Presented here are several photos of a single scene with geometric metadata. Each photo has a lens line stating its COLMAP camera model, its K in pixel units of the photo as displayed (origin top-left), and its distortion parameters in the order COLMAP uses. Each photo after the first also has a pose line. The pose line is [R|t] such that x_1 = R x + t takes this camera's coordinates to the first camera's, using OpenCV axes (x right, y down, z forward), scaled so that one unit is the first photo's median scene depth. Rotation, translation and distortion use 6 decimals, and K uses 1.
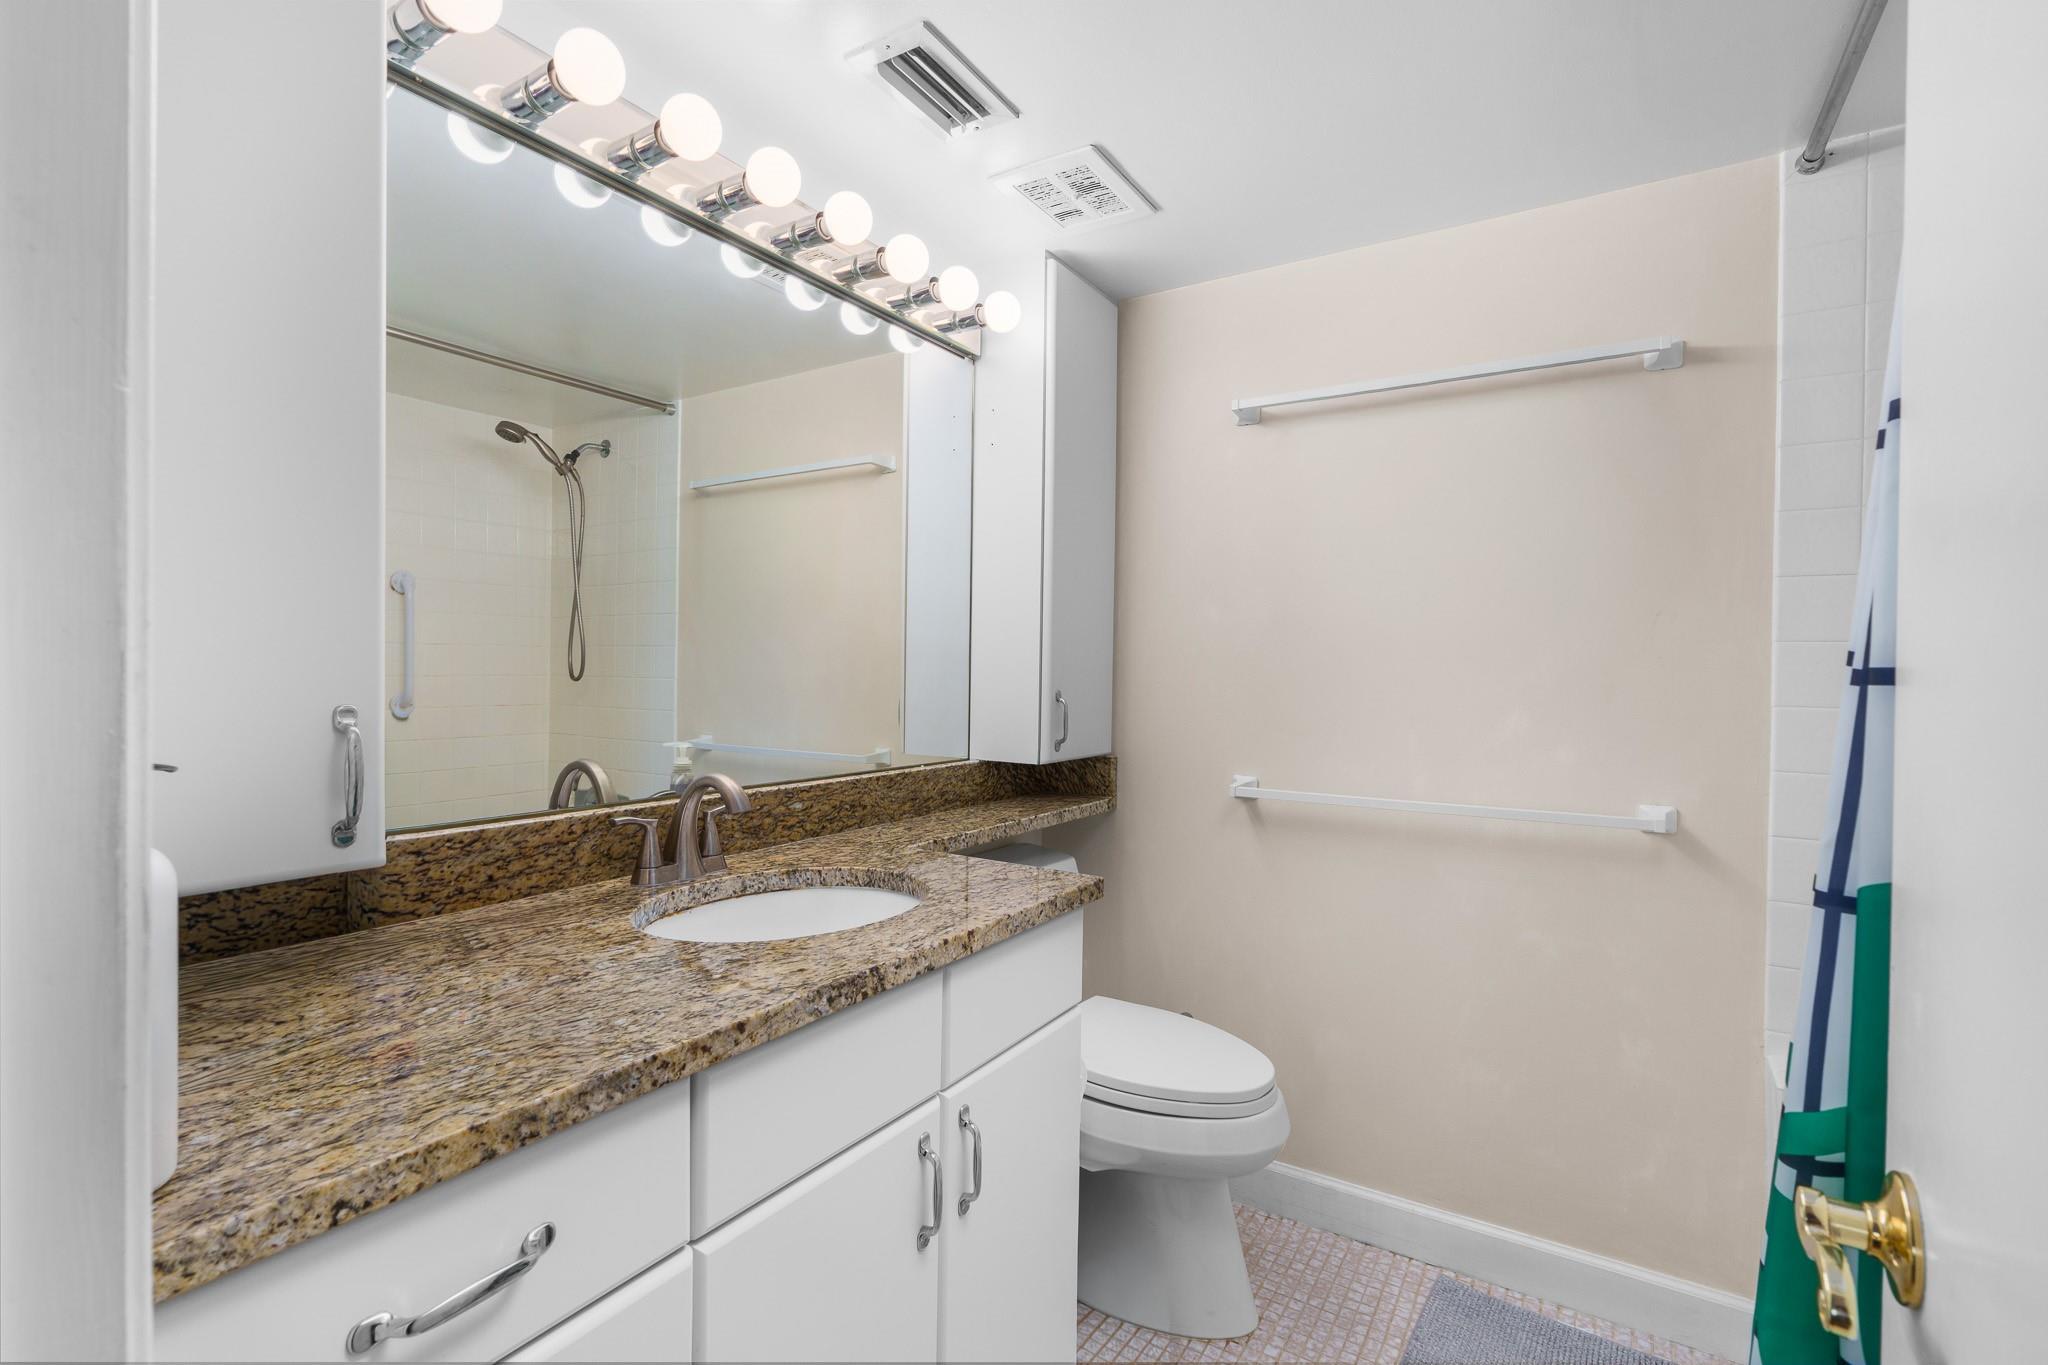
lens RADIAL K [[933.7, 0, 1019.1], [0, 933.7, 679.2], [0, 0, 1]] dist [-0.005184, 0.000131]
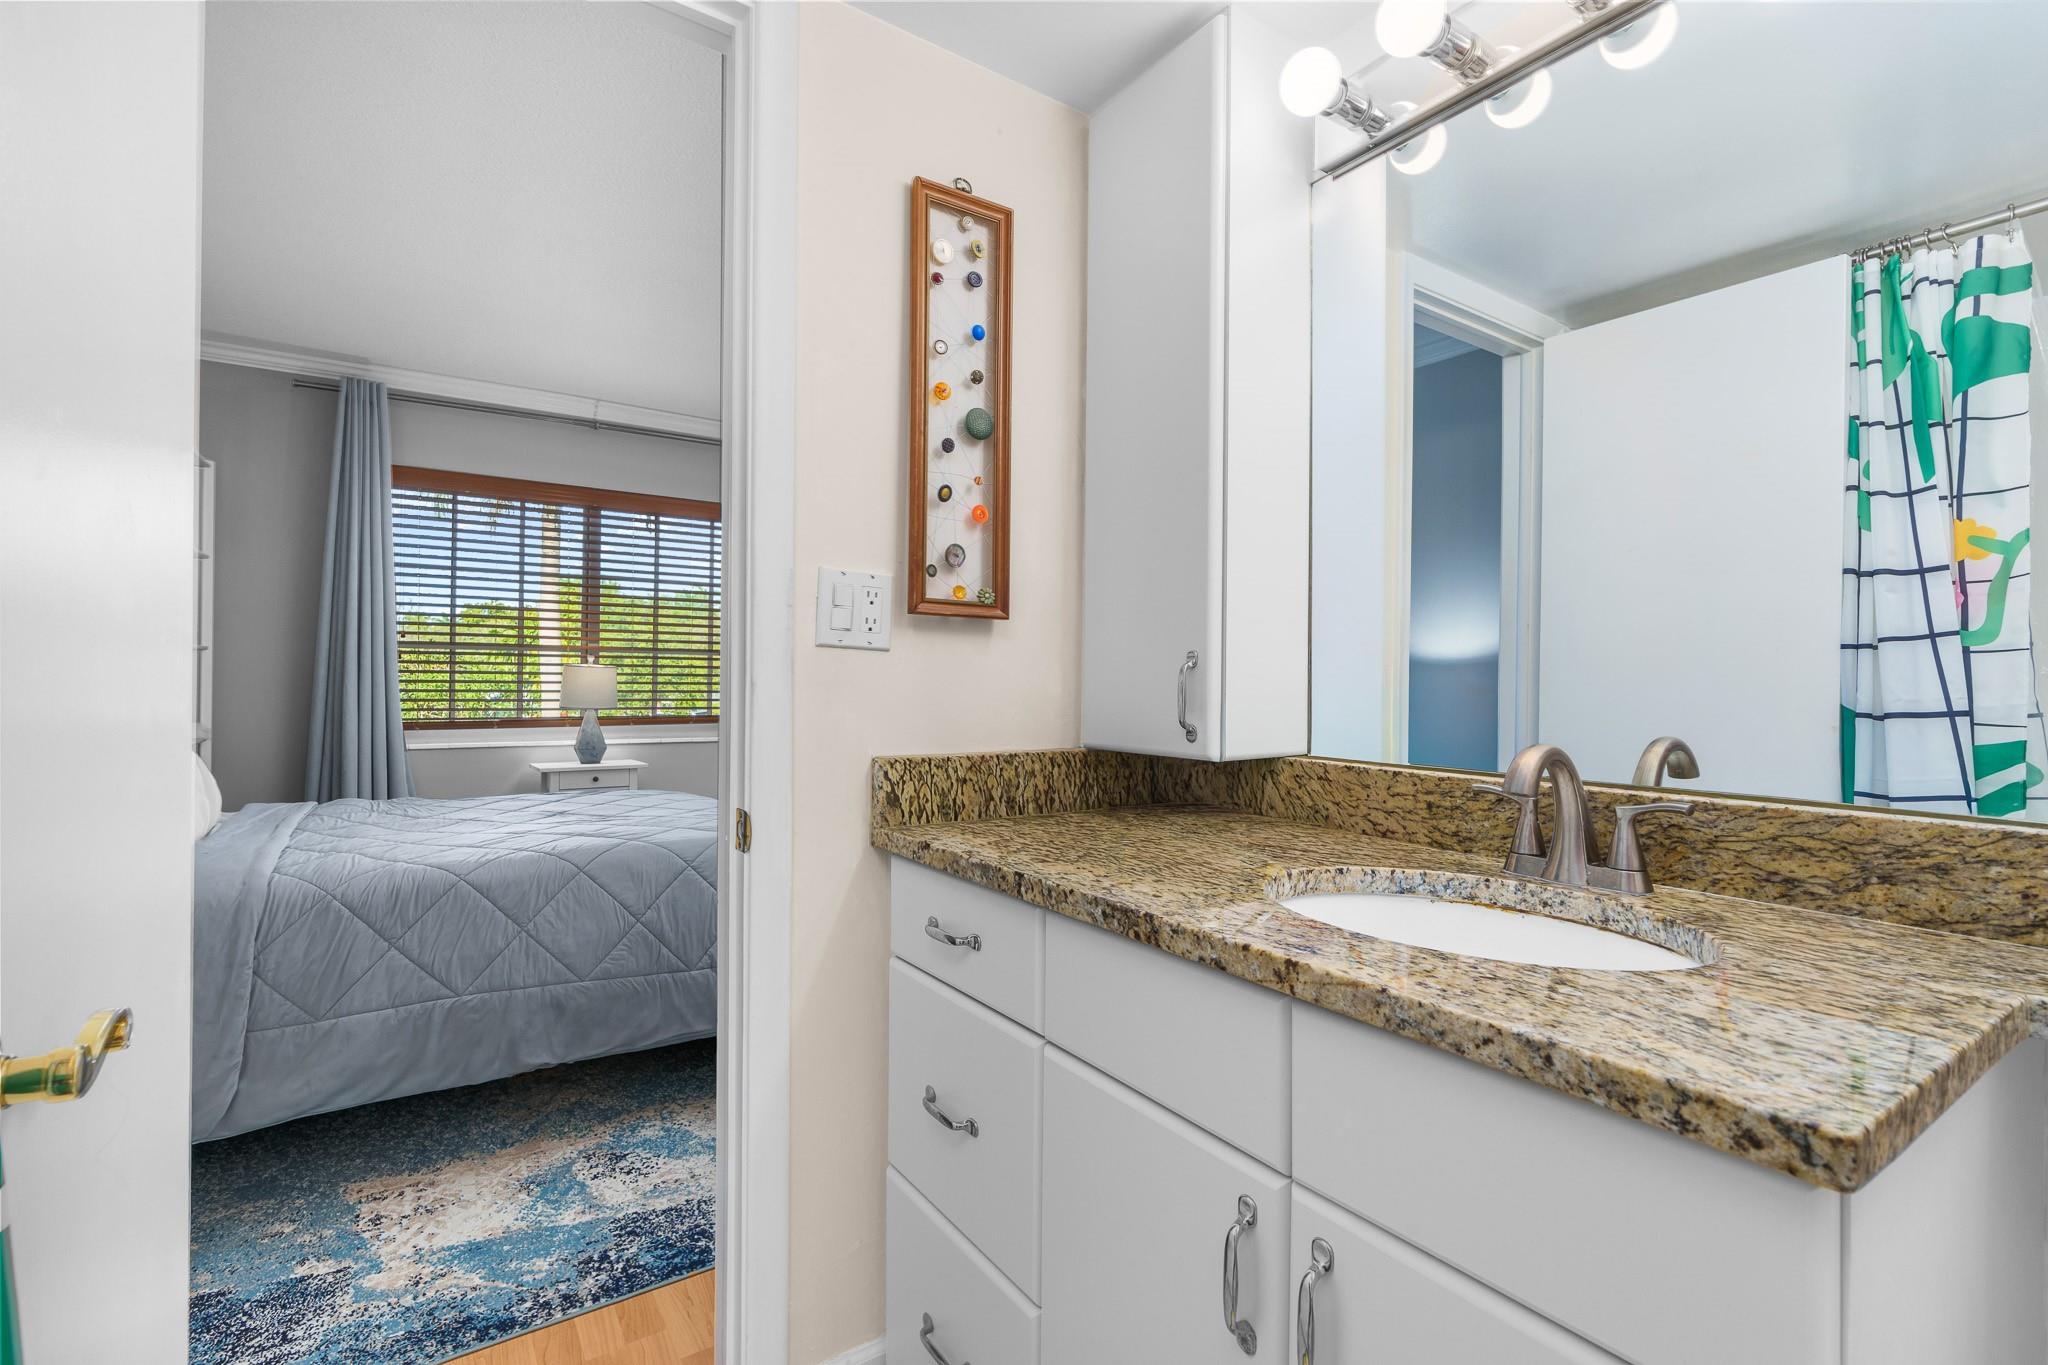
lens RADIAL K [[933.7, 0, 1027.9], [0, 933.7, 685.8], [0, 0, 1]] dist [-0.005184, 0.000131]
pose [[-0.392379, -0.012839, -0.919714, 0.667260], [-0.028187, 0.999601, -0.001929, 0.081739], [0.919372, 0.025167, -0.392584, 1.125640]]
